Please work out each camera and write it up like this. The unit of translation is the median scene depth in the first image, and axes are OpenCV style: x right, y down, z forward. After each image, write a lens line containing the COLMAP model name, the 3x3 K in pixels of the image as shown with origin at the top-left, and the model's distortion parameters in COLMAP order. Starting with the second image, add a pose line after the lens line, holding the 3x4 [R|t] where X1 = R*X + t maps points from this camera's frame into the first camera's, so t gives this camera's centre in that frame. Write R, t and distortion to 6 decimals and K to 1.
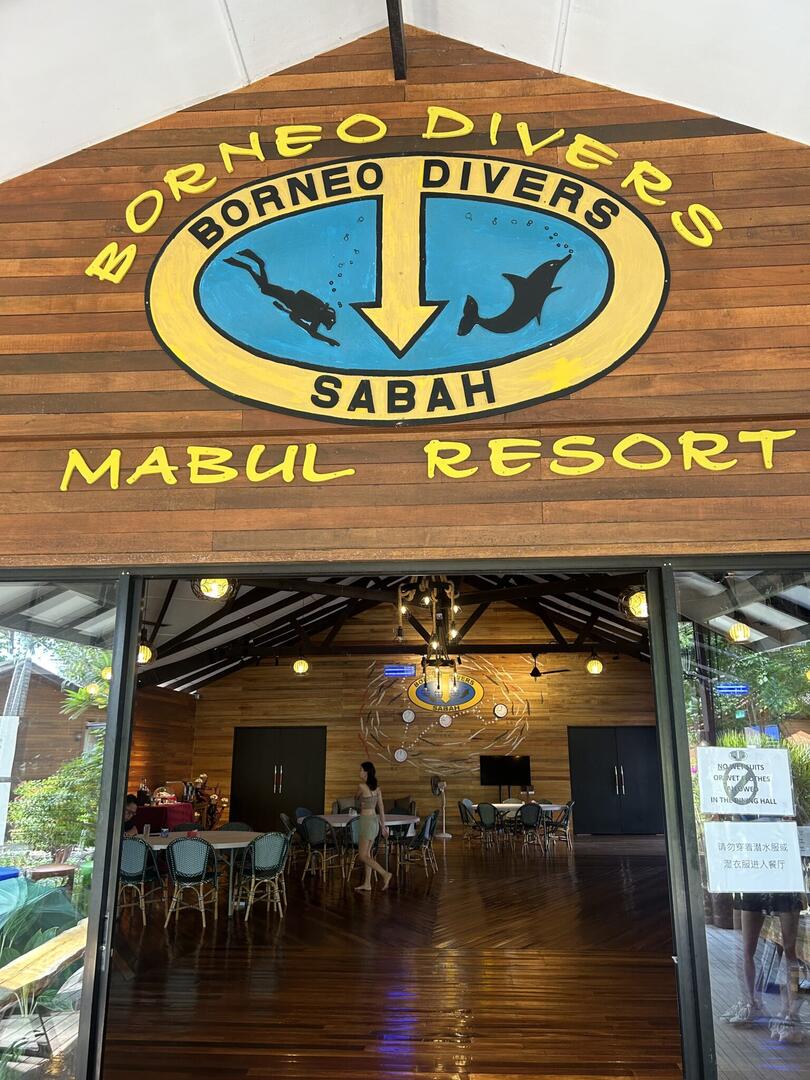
lens RADIAL K [[834.3, 0, 405.0], [0, 834.3, 540.0], [0, 0, 1]] dist [0.117144, -0.276702]
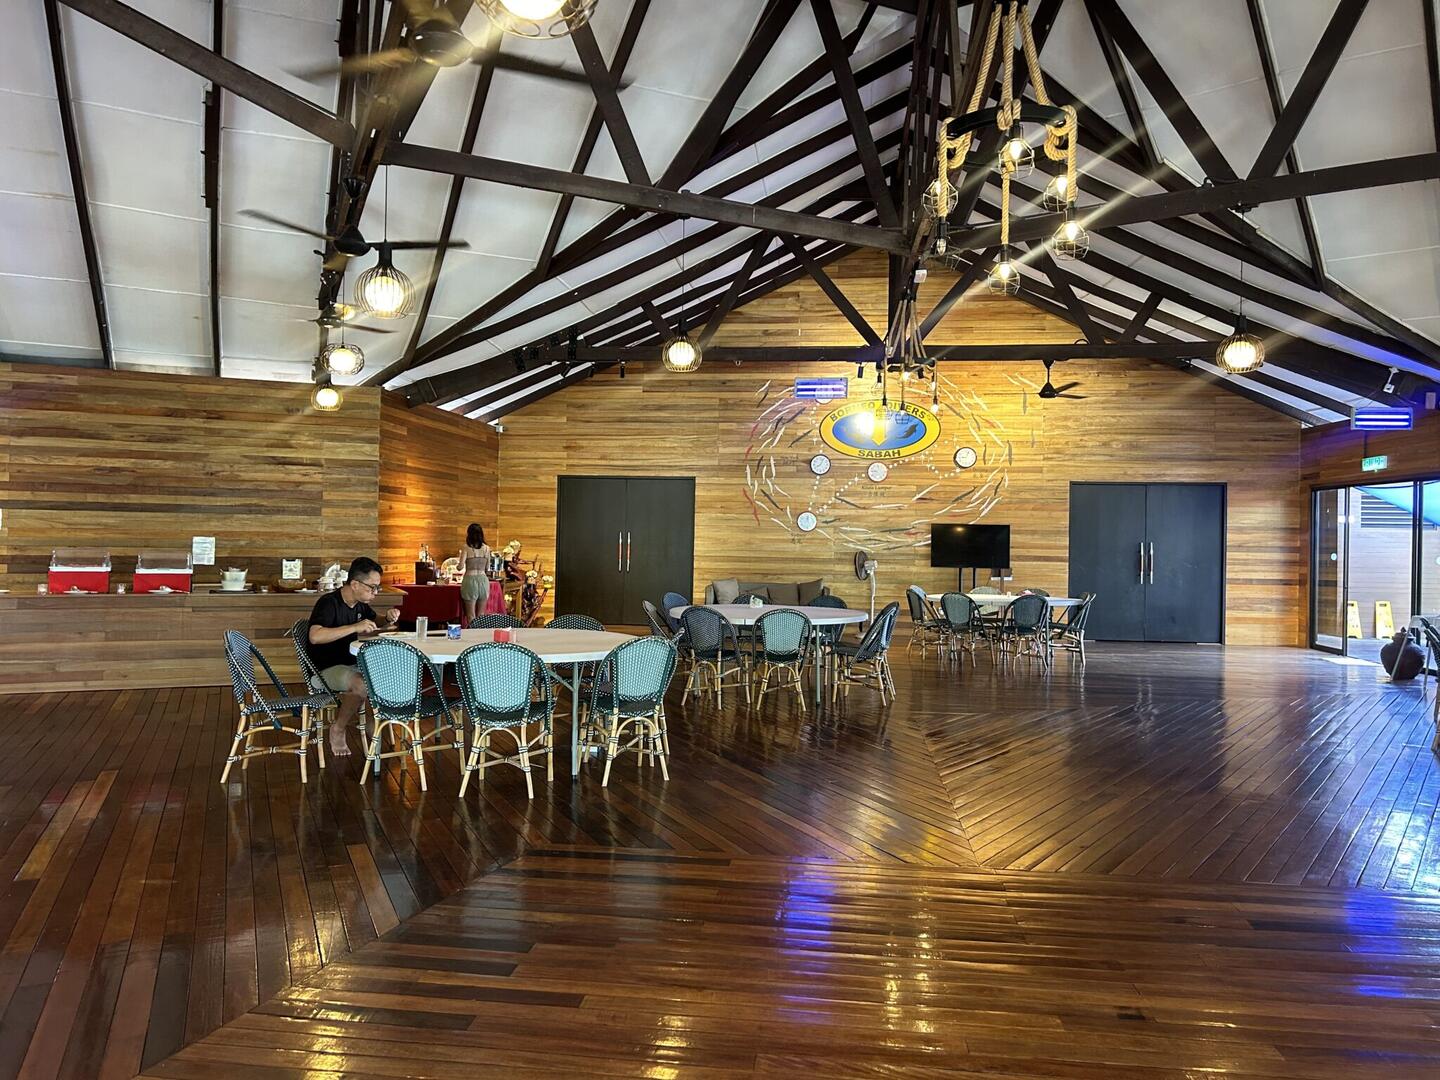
lens RADIAL K [[1112.4, 0, 720.0], [0, 1112.4, 540.0], [0, 0, 1]] dist [0.117144, -0.276702]
pose [[0.998868, 0.020059, -0.043124, -0.036951], [-0.008297, 0.966297, 0.257296, 0.045622], [0.046831, -0.256647, 0.965370, 0.146654]]
